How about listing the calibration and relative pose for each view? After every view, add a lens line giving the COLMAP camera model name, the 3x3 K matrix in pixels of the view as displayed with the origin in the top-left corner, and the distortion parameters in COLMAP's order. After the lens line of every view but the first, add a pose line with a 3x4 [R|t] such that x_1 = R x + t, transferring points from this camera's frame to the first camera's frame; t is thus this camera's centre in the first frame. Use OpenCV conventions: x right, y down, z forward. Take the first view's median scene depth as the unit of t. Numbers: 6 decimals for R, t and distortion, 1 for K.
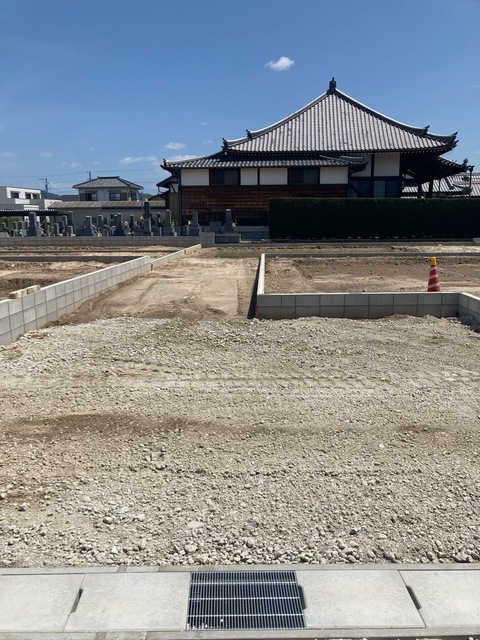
lens RADIAL K [[554.9, 0, 240.0], [0, 554.9, 320.0], [0, 0, 1]] dist [0.040853, -0.000548]
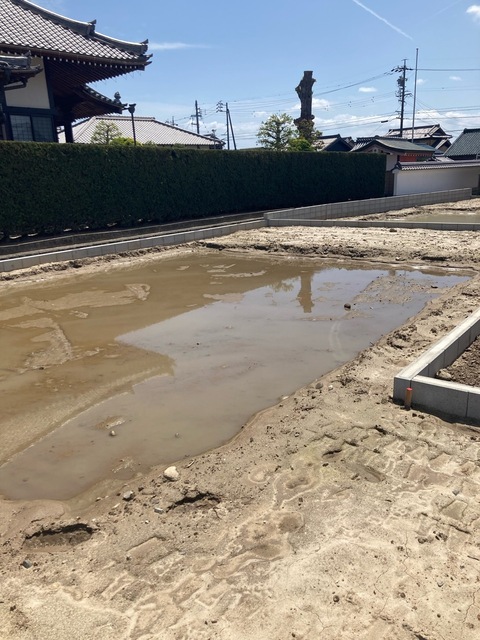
lens RADIAL K [[554.9, 0, 240.0], [0, 554.9, 320.0], [0, 0, 1]] dist [0.040853, -0.000548]
pose [[0.588963, -0.213251, 0.779517, -0.090501], [0.170612, 0.975628, 0.137995, -0.101685], [-0.789946, 0.051721, 0.610991, 0.546550]]
